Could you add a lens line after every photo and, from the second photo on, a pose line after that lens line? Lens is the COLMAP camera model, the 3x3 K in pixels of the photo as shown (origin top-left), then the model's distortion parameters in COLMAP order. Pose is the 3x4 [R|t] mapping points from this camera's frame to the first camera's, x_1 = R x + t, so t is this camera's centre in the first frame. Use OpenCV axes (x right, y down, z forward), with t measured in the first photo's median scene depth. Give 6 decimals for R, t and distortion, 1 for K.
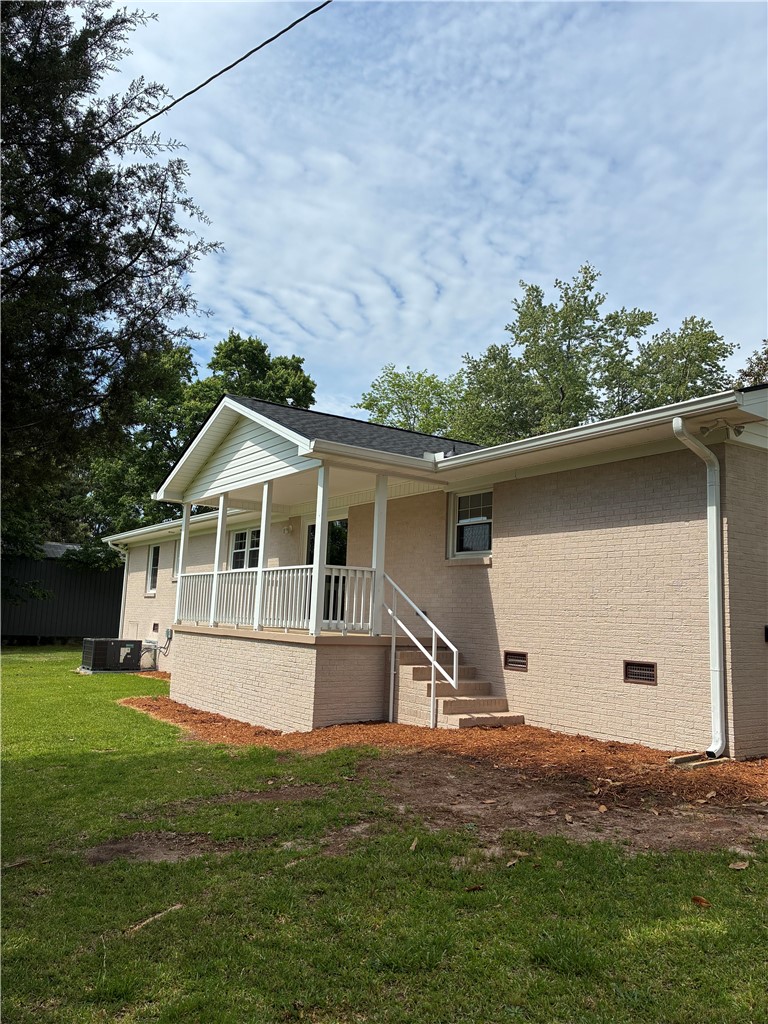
lens RADIAL K [[785.6, 0, 384.0], [0, 785.6, 512.0], [0, 0, 1]] dist [0.098236, 0.004692]
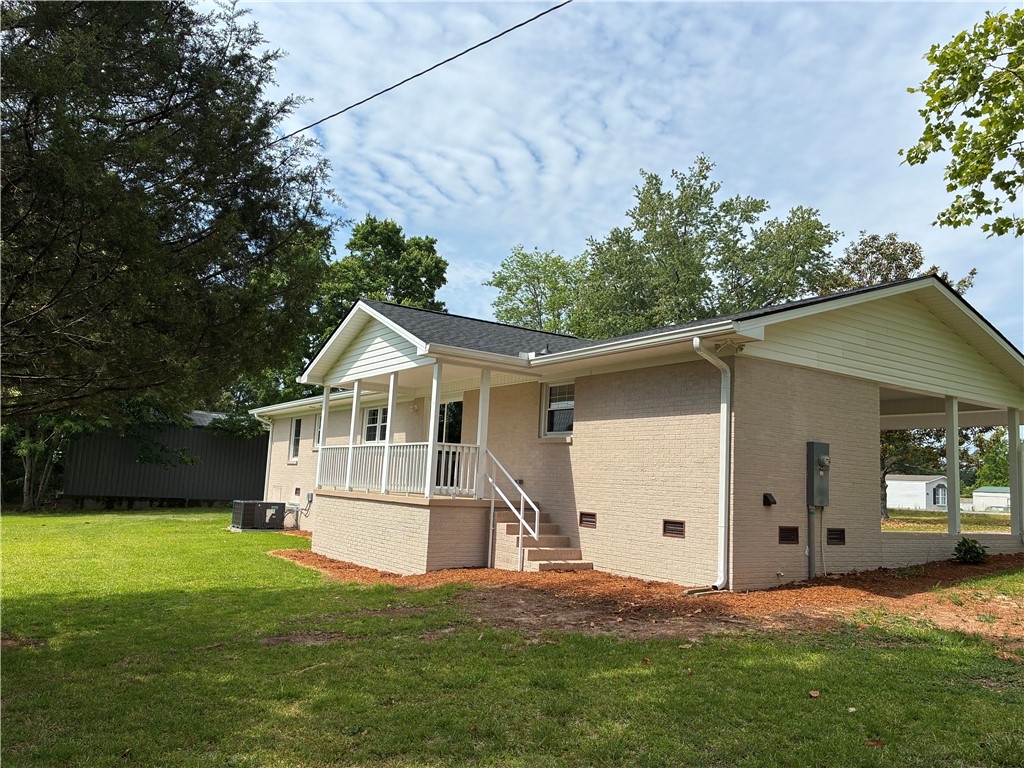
lens RADIAL K [[779.7, 0, 513.1], [0, 779.7, 396.7], [0, 0, 1]] dist [0.162249, 0.001573]
pose [[0.999910, 0.009454, -0.009481, 0.041242], [-0.009246, 0.999720, 0.021776, -0.024961], [0.009684, -0.021686, 0.999718, -0.179357]]
